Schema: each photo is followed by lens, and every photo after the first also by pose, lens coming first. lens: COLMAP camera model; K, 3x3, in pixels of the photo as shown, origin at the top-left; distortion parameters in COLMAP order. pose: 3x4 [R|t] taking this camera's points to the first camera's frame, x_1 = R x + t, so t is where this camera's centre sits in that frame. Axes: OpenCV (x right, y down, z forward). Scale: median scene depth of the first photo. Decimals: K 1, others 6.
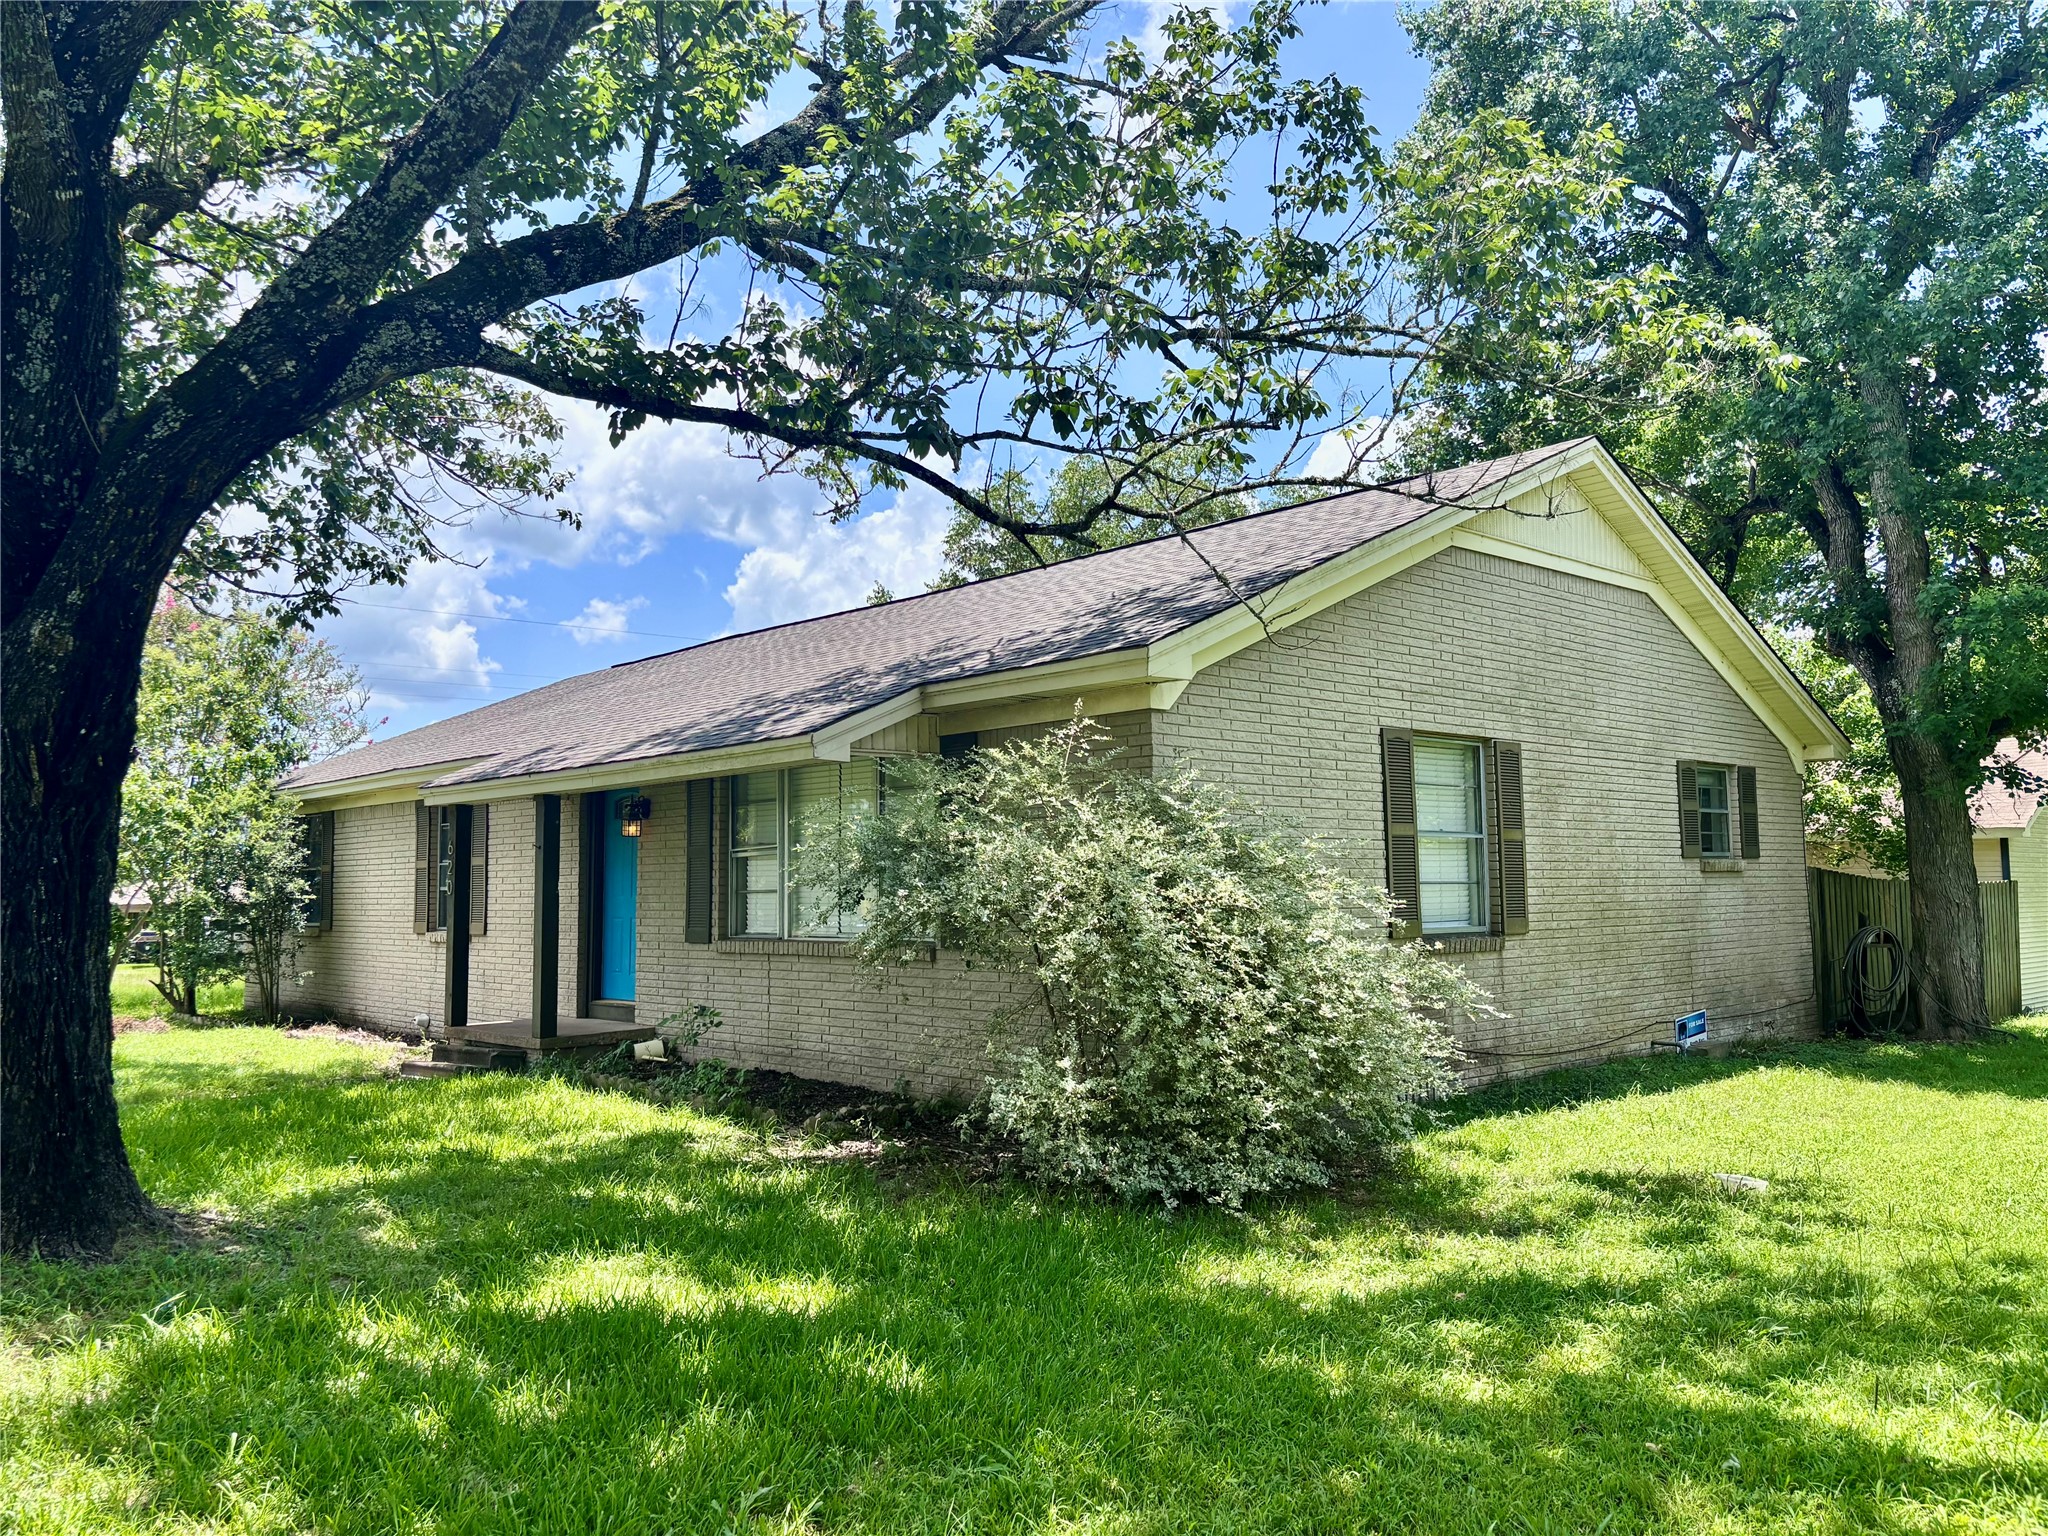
lens RADIAL K [[1548.2, 0, 1024.0], [0, 1548.2, 768.0], [0, 0, 1]] dist [0.036111, -0.002921]
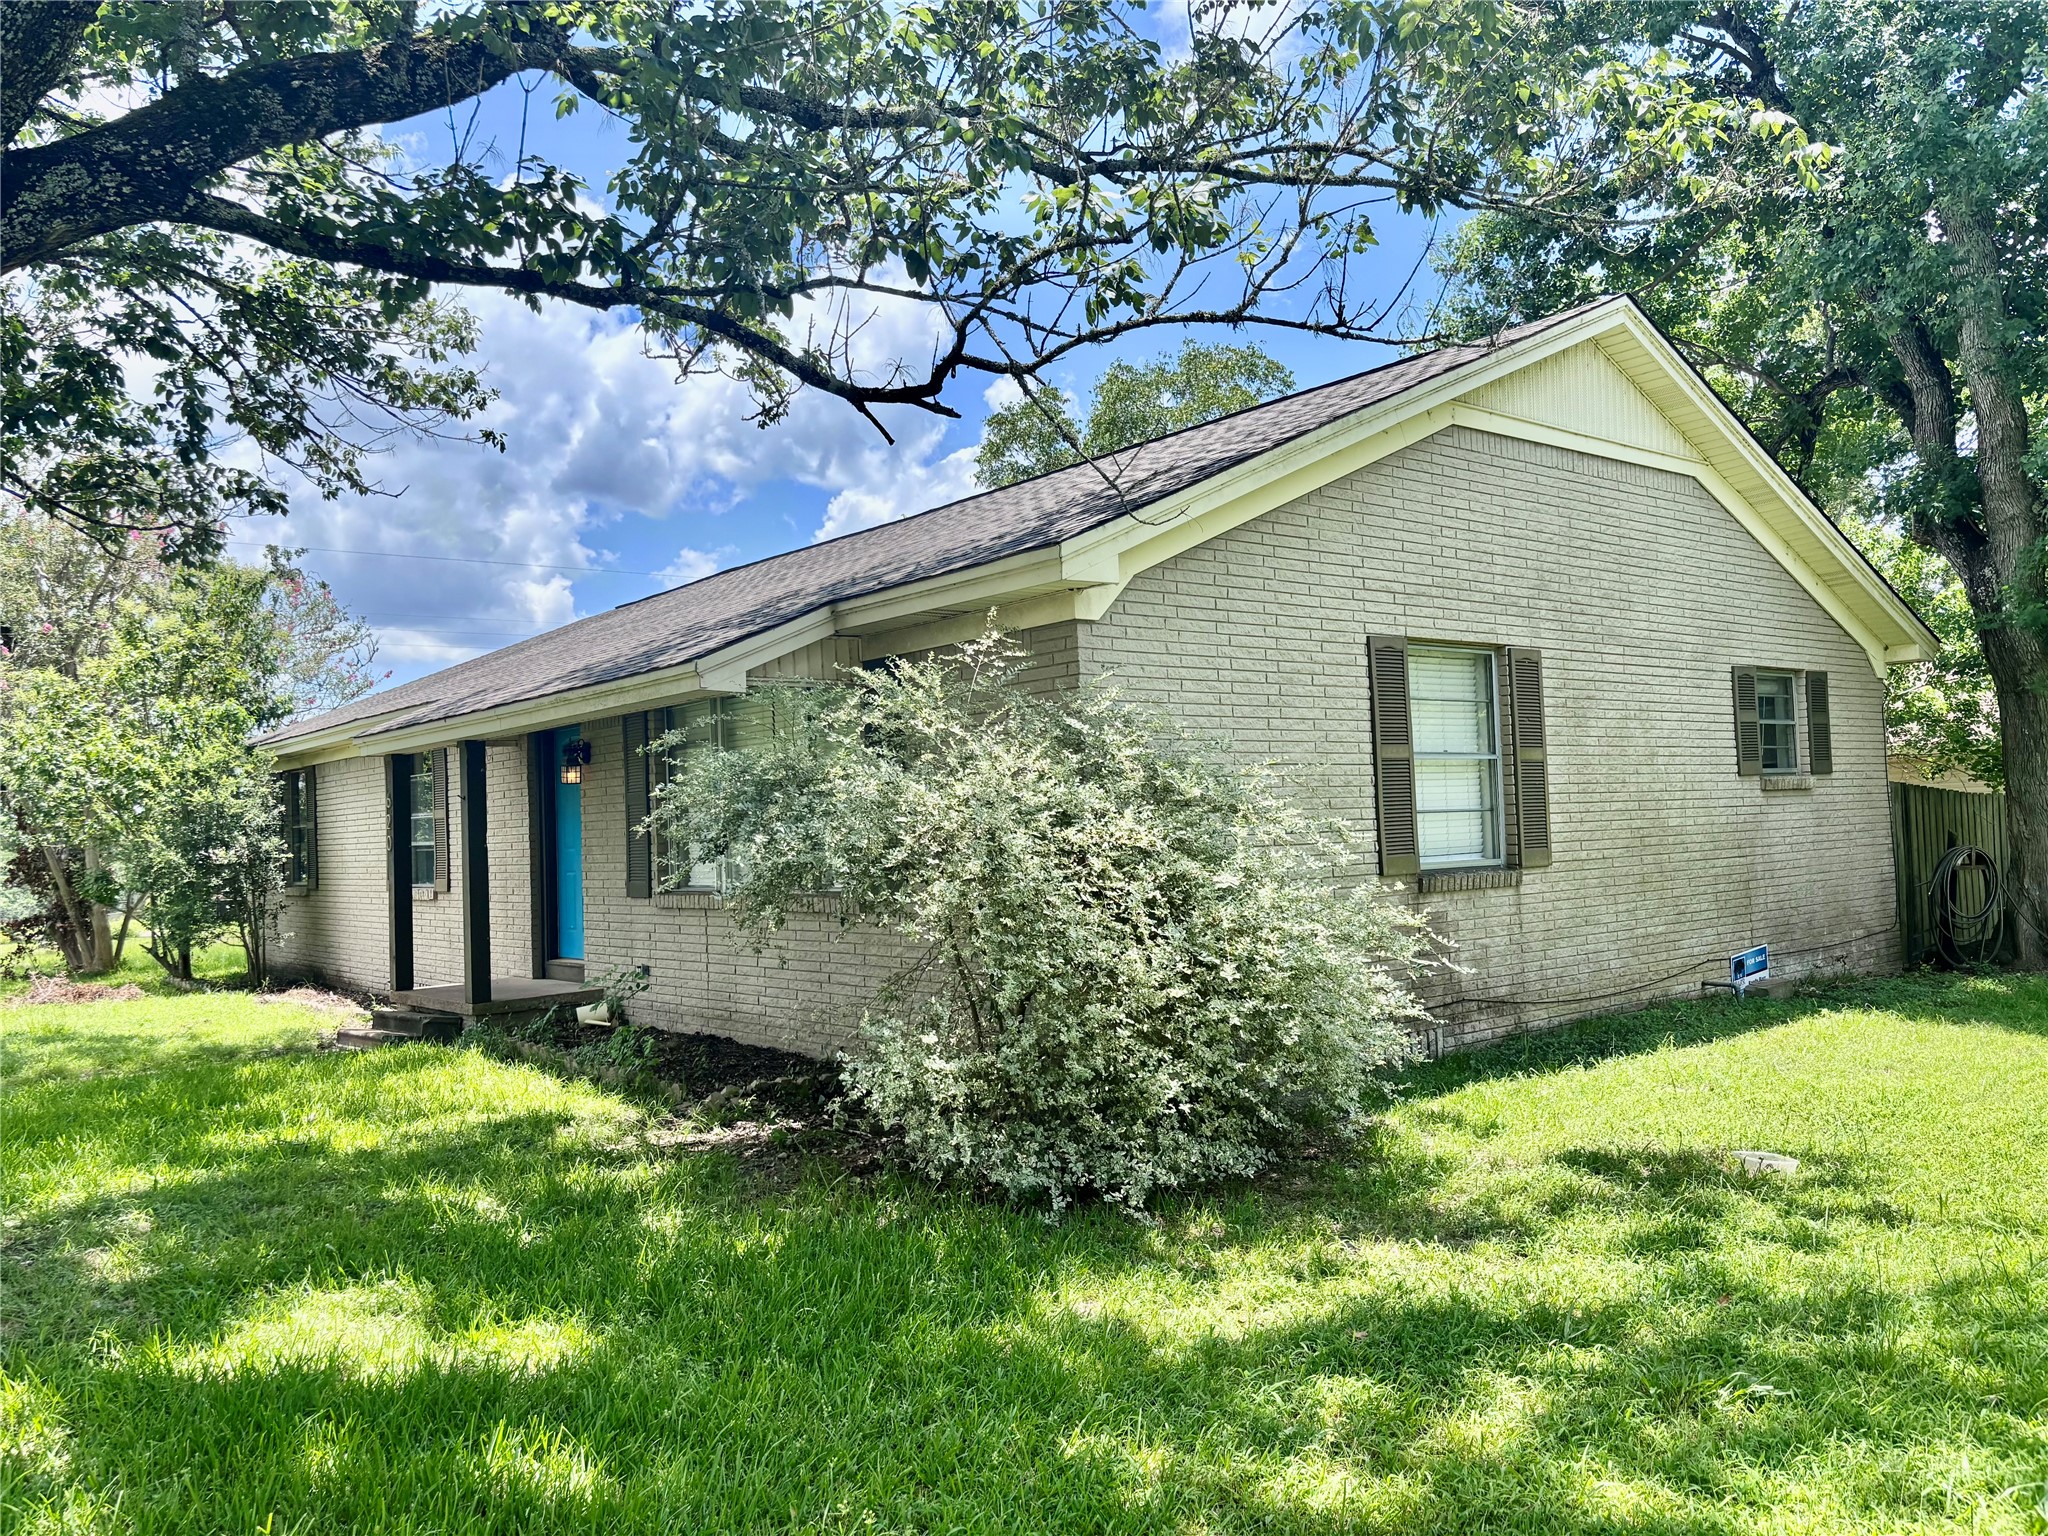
lens RADIAL K [[1552.6, 0, 1025.6], [0, 1552.6, 777.2], [0, 0, 1]] dist [0.054805, -0.045856]
pose [[0.998152, -0.027258, -0.054311, 0.083201], [0.029688, 0.998570, 0.044454, 0.008708], [0.053022, -0.045985, 0.997534, 0.111172]]
